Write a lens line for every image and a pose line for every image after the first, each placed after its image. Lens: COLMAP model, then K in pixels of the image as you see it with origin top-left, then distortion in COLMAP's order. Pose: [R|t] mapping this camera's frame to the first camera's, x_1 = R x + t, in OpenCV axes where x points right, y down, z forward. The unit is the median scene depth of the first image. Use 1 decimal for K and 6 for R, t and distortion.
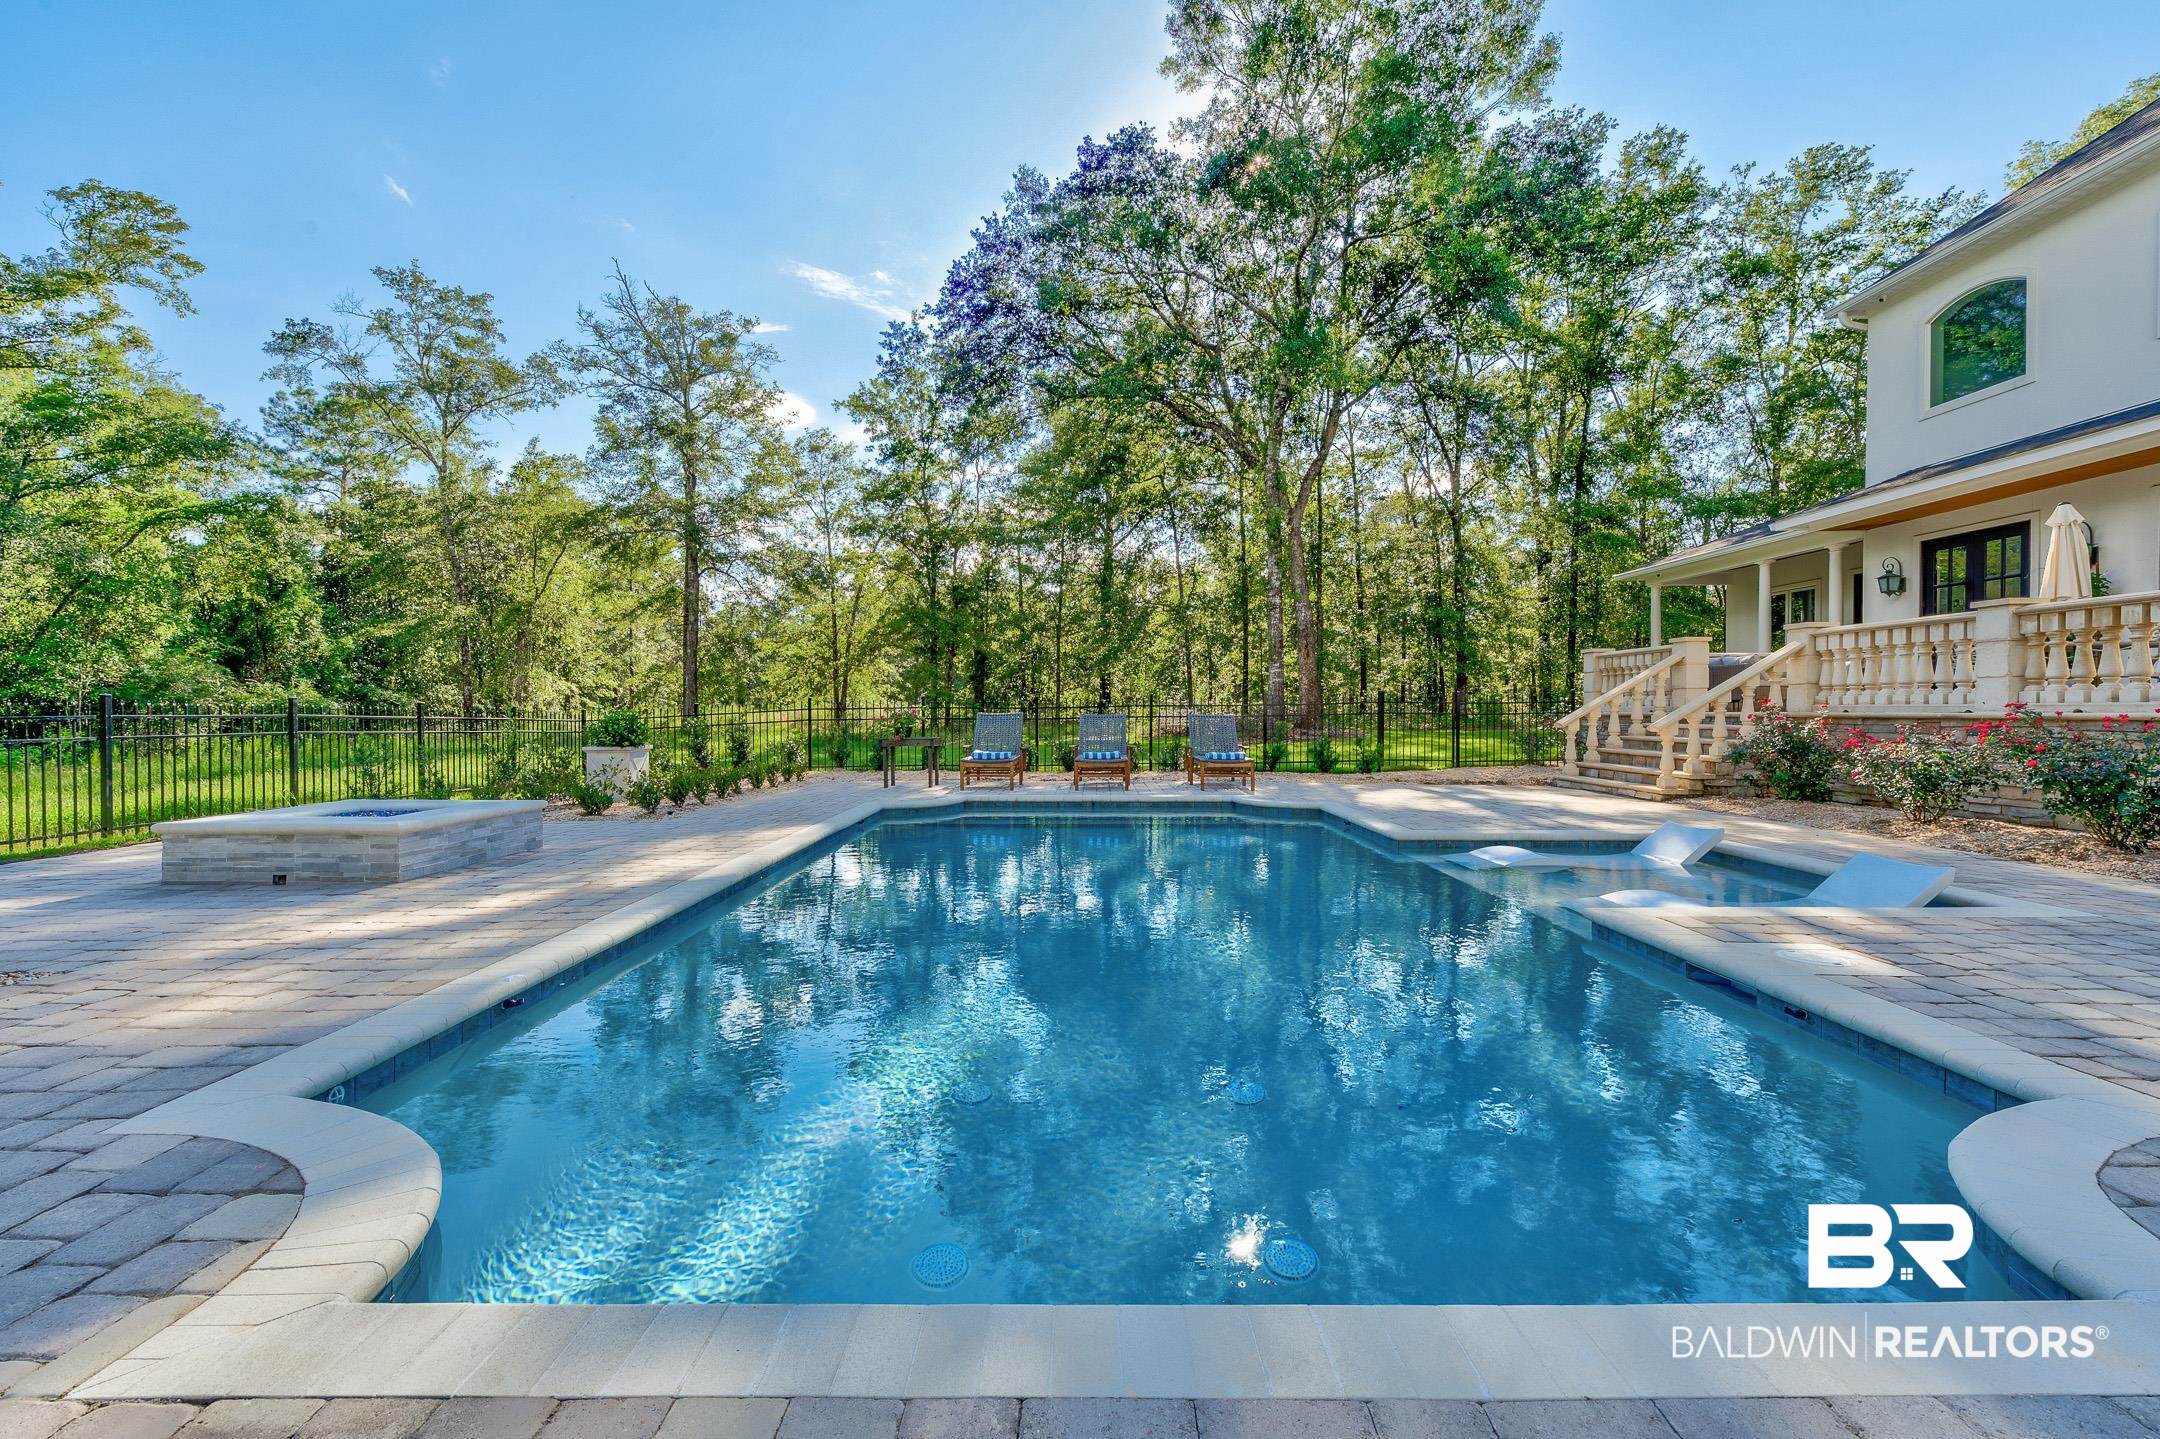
lens RADIAL K [[929.3, 0, 1038.9], [0, 929.3, 725.9], [0, 0, 1]] dist [-0.002060, -0.000388]
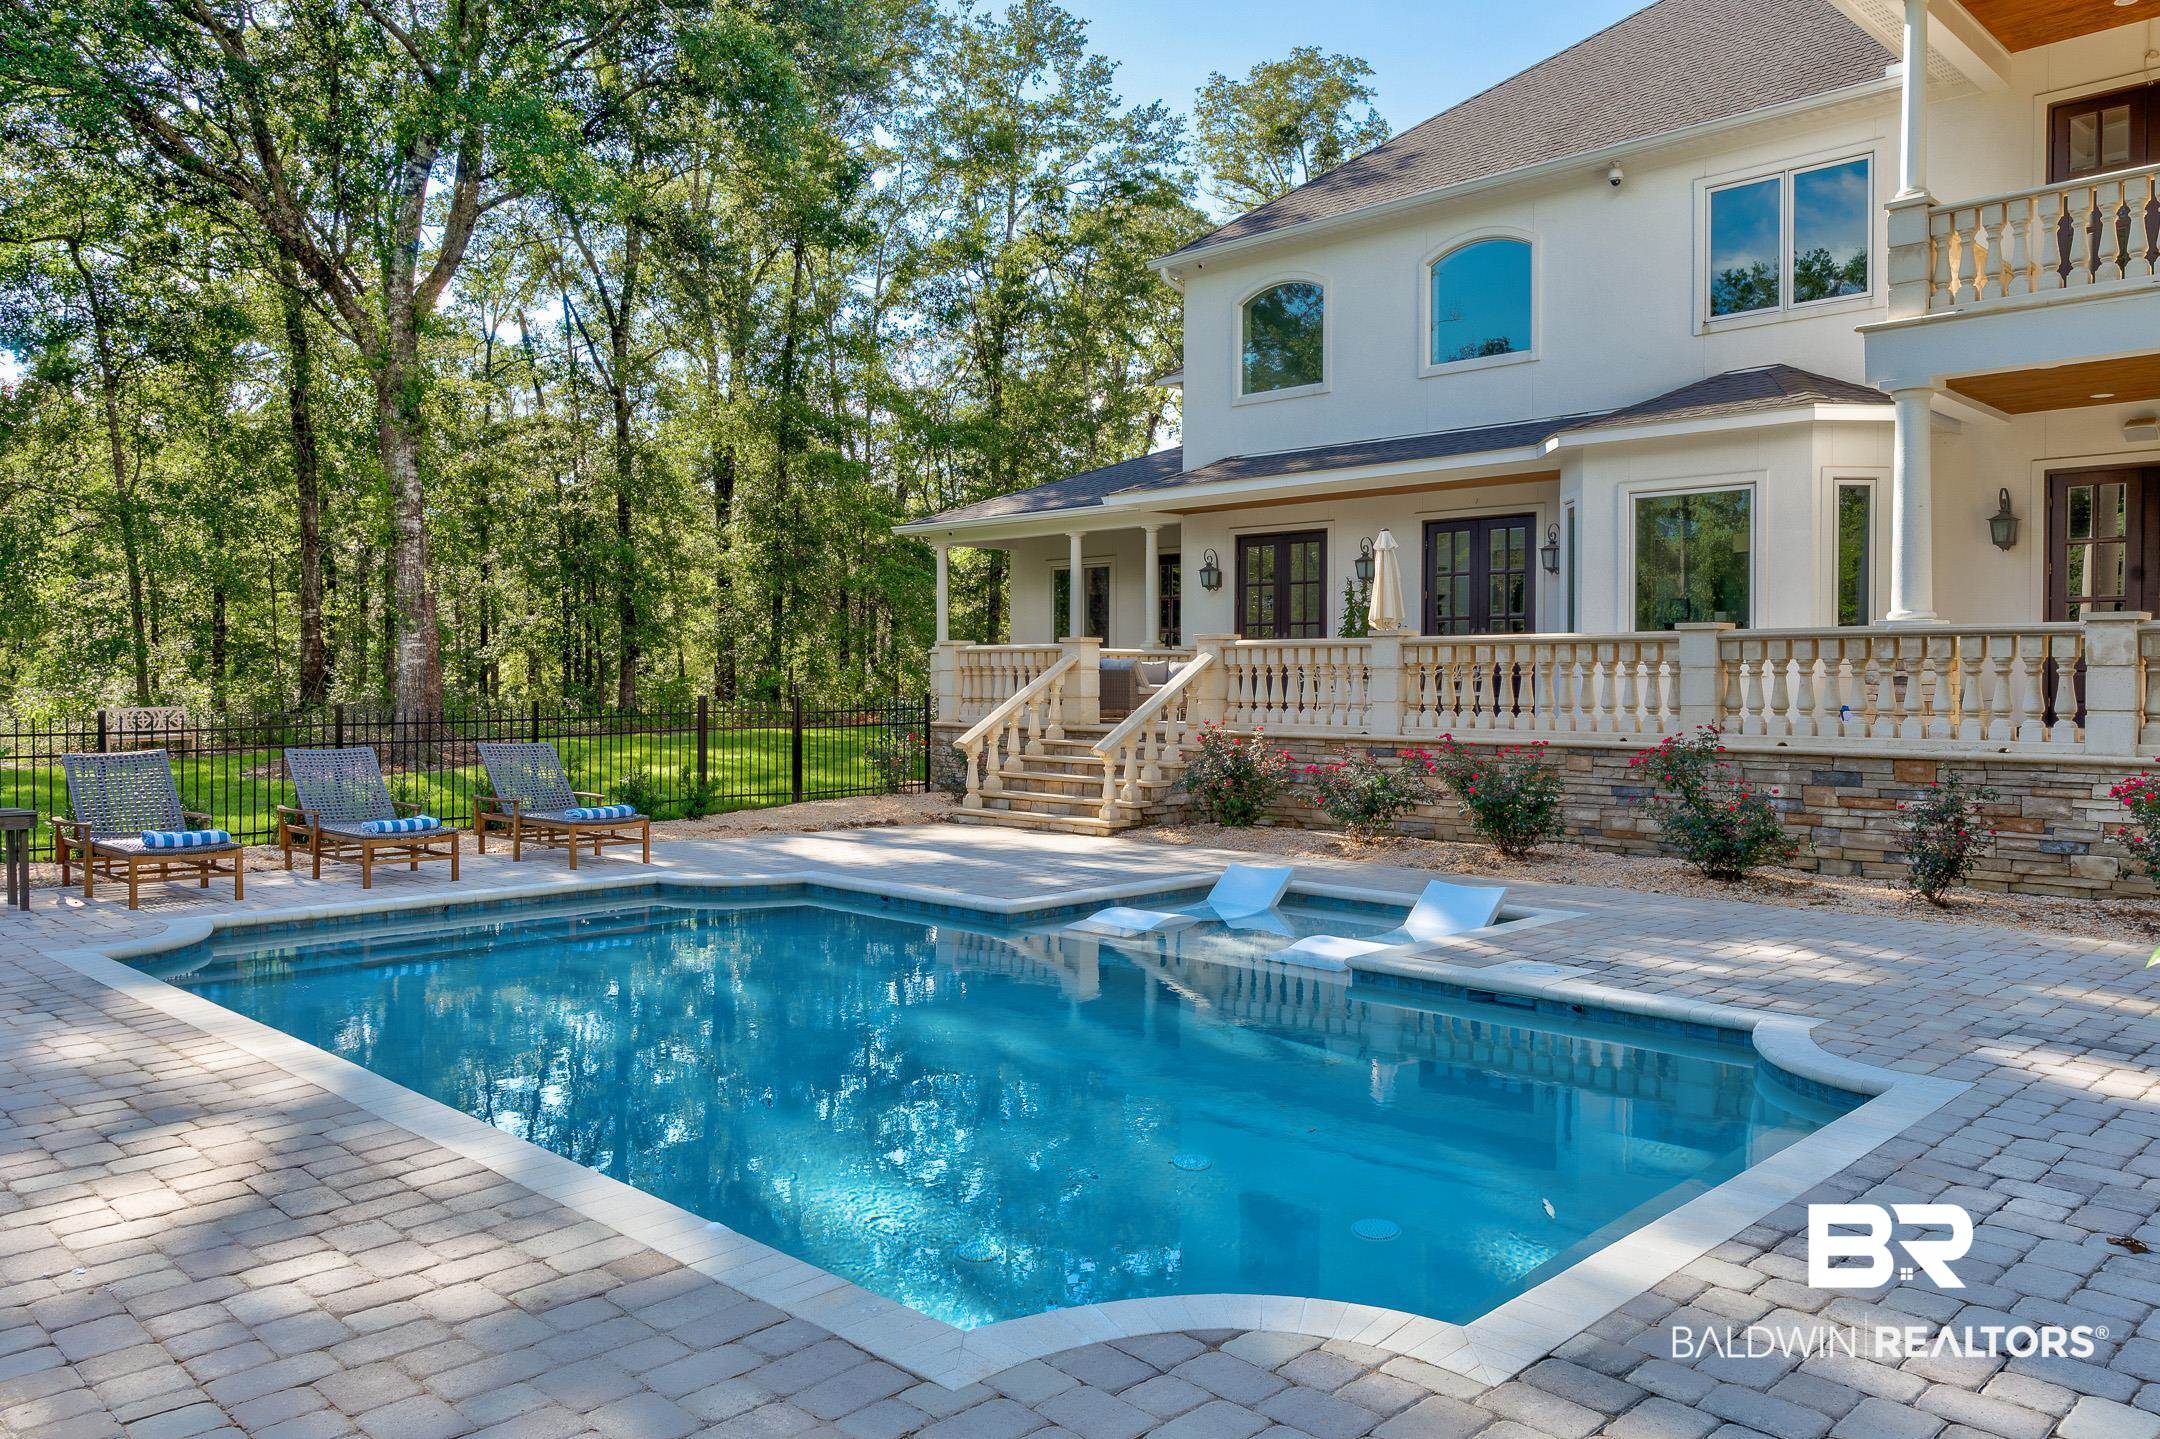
lens RADIAL K [[1638.1, 0, 1094.3], [0, 1638.1, 708.0], [0, 0, 1]] dist [0.003824, -0.006272]
pose [[0.687551, -0.017016, 0.725937, -0.366562], [0.013933, 0.999850, 0.010240, -0.044122], [-0.726003, 0.003073, 0.687685, -0.038337]]
